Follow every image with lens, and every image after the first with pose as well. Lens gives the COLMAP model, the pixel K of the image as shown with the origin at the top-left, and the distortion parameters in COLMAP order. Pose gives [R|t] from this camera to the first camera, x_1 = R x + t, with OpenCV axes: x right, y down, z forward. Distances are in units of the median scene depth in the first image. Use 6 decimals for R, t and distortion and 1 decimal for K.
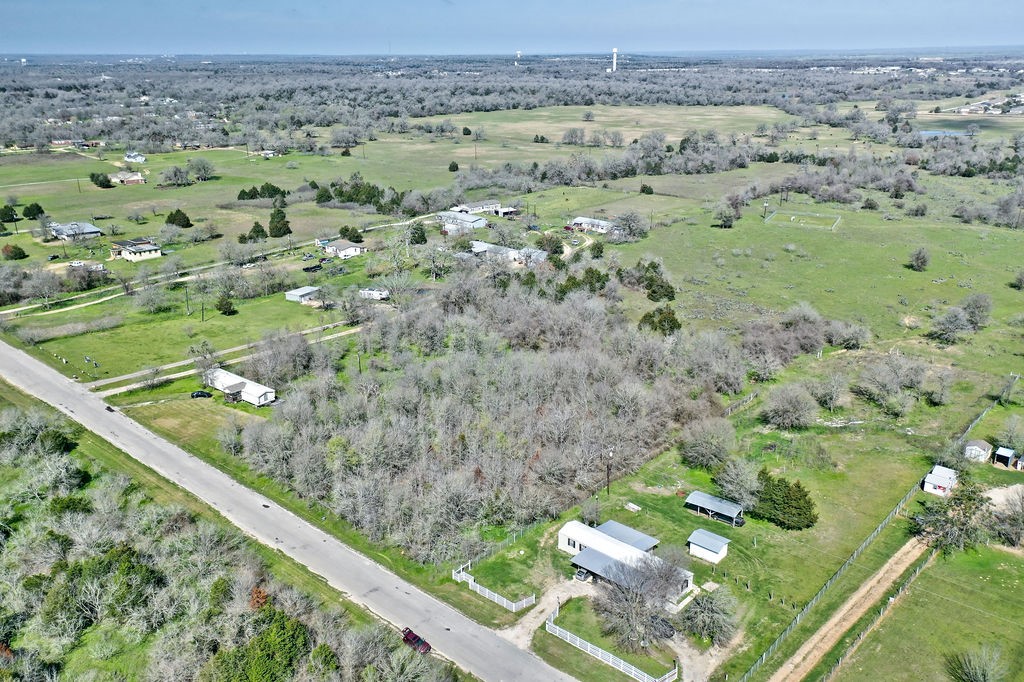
lens RADIAL K [[792.4, 0, 512.9], [0, 792.4, 384.3], [0, 0, 1]] dist [0.025071, 0.005152]
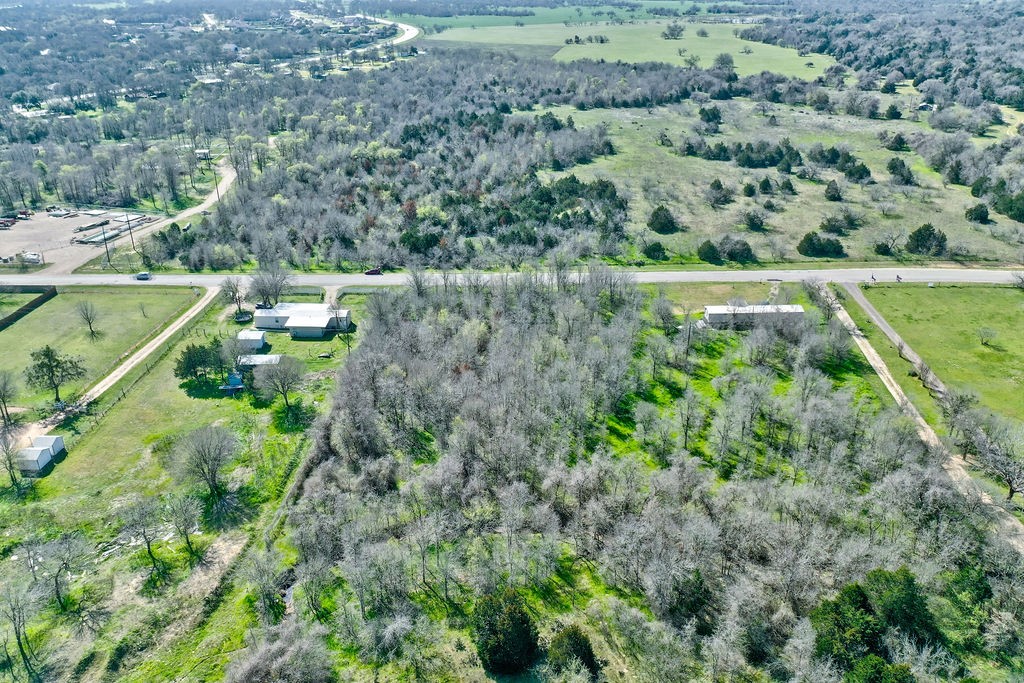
lens RADIAL K [[792.4, 0, 512.9], [0, 792.4, 384.8], [0, 0, 1]] dist [0.025071, 0.005152]
pose [[-0.772114, 0.308496, -0.555581, 0.512635], [-0.227022, 0.682670, 0.694566, -0.610691], [0.593549, 0.662414, -0.457064, 1.448002]]
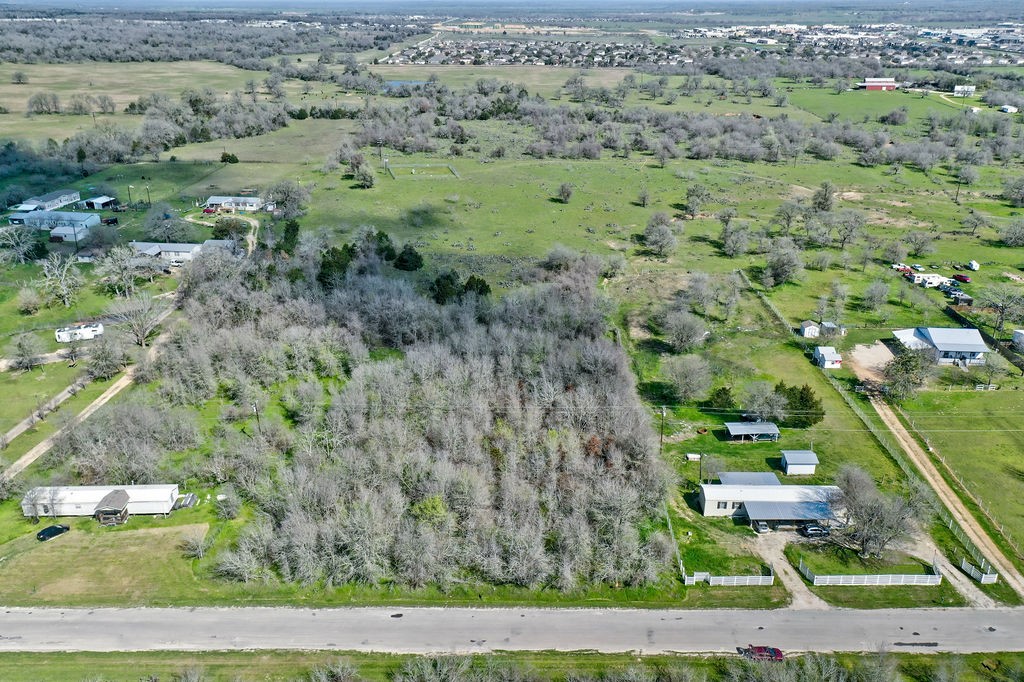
lens RADIAL K [[792.4, 0, 512.9], [0, 792.4, 384.3], [0, 0, 1]] dist [0.025071, 0.005152]
pose [[0.756324, -0.274690, 0.593733, -0.493593], [0.244825, 0.960472, 0.132492, -0.103859], [-0.606658, 0.045154, 0.793679, 0.263901]]
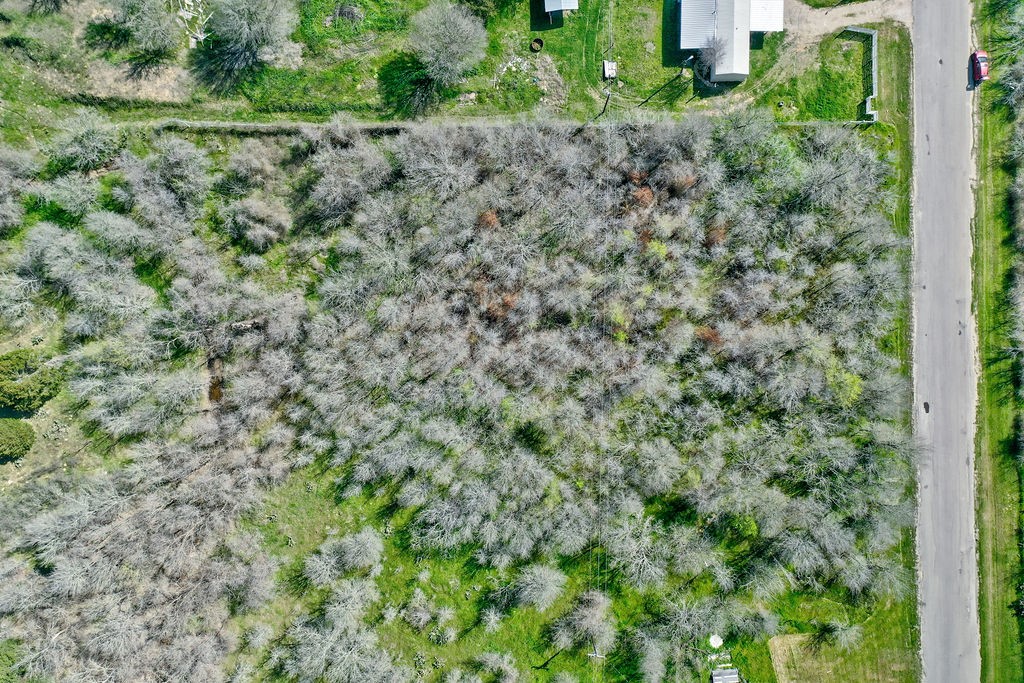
lens RADIAL K [[792.4, 0, 512.9], [0, 792.4, 384.8], [0, 0, 1]] dist [0.025071, 0.005152]
pose [[-0.660060, -0.750917, 0.021074, -0.032899], [0.320788, -0.256386, 0.911790, -0.557023], [-0.679276, 0.608597, 0.410115, 0.756271]]
